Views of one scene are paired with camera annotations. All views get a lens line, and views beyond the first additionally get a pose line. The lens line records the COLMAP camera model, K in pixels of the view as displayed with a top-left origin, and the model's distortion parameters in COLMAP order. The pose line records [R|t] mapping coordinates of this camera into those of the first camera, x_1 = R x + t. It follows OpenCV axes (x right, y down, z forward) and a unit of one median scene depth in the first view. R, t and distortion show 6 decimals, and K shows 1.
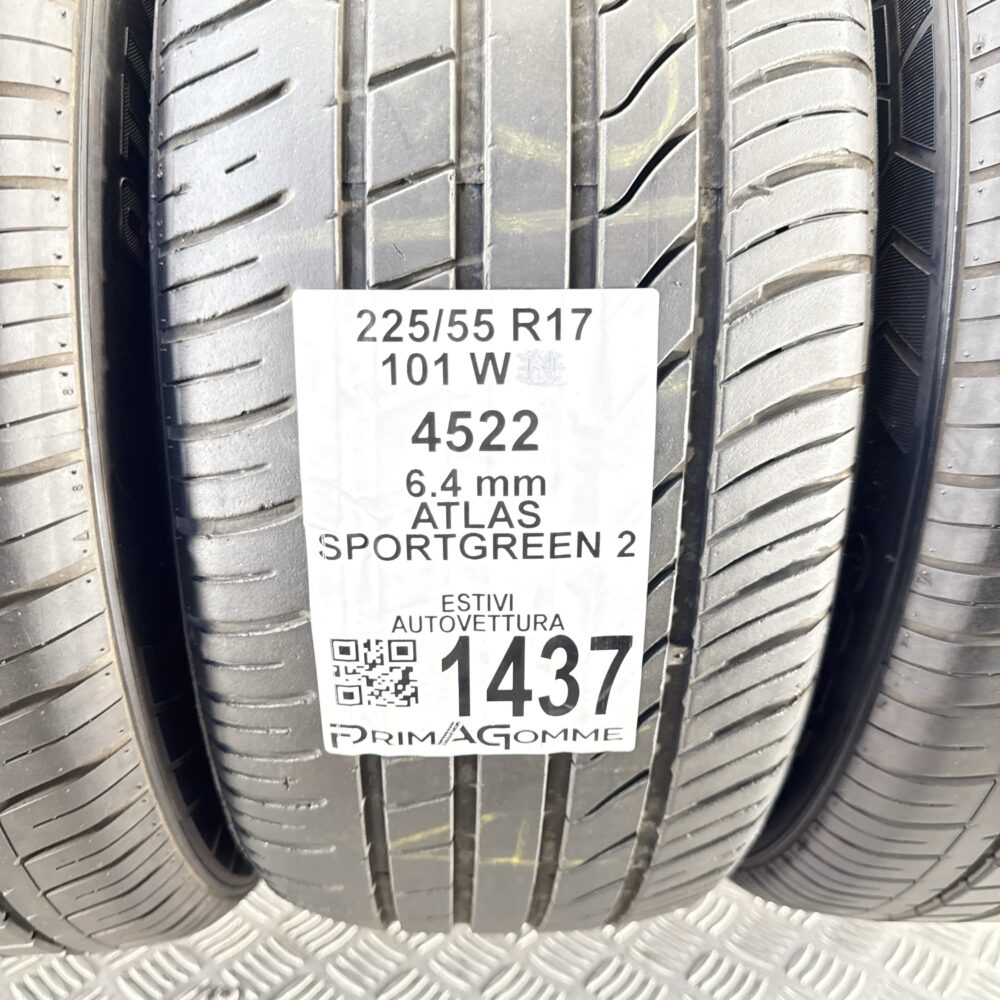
lens RADIAL K [[977.3, 0, 500.0], [0, 977.3, 500.0], [0, 0, 1]] dist [0.154843, 0.000461]
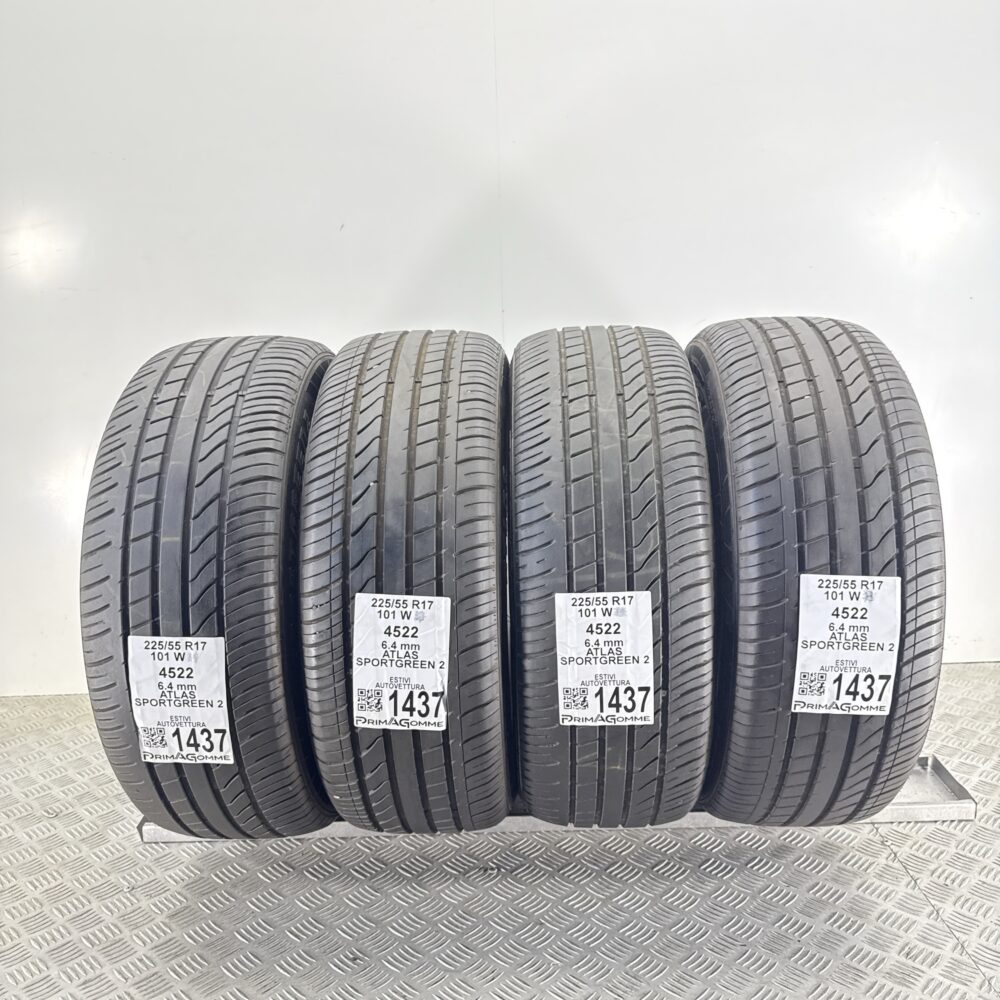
lens RADIAL K [[977.3, 0, 500.0], [0, 977.3, 500.0], [0, 0, 1]] dist [0.154843, 0.000461]
pose [[0.996169, -0.028429, -0.082700, -0.087107], [0.016474, 0.989757, -0.141807, -0.029602], [0.085884, 0.139901, 0.986434, -2.585019]]
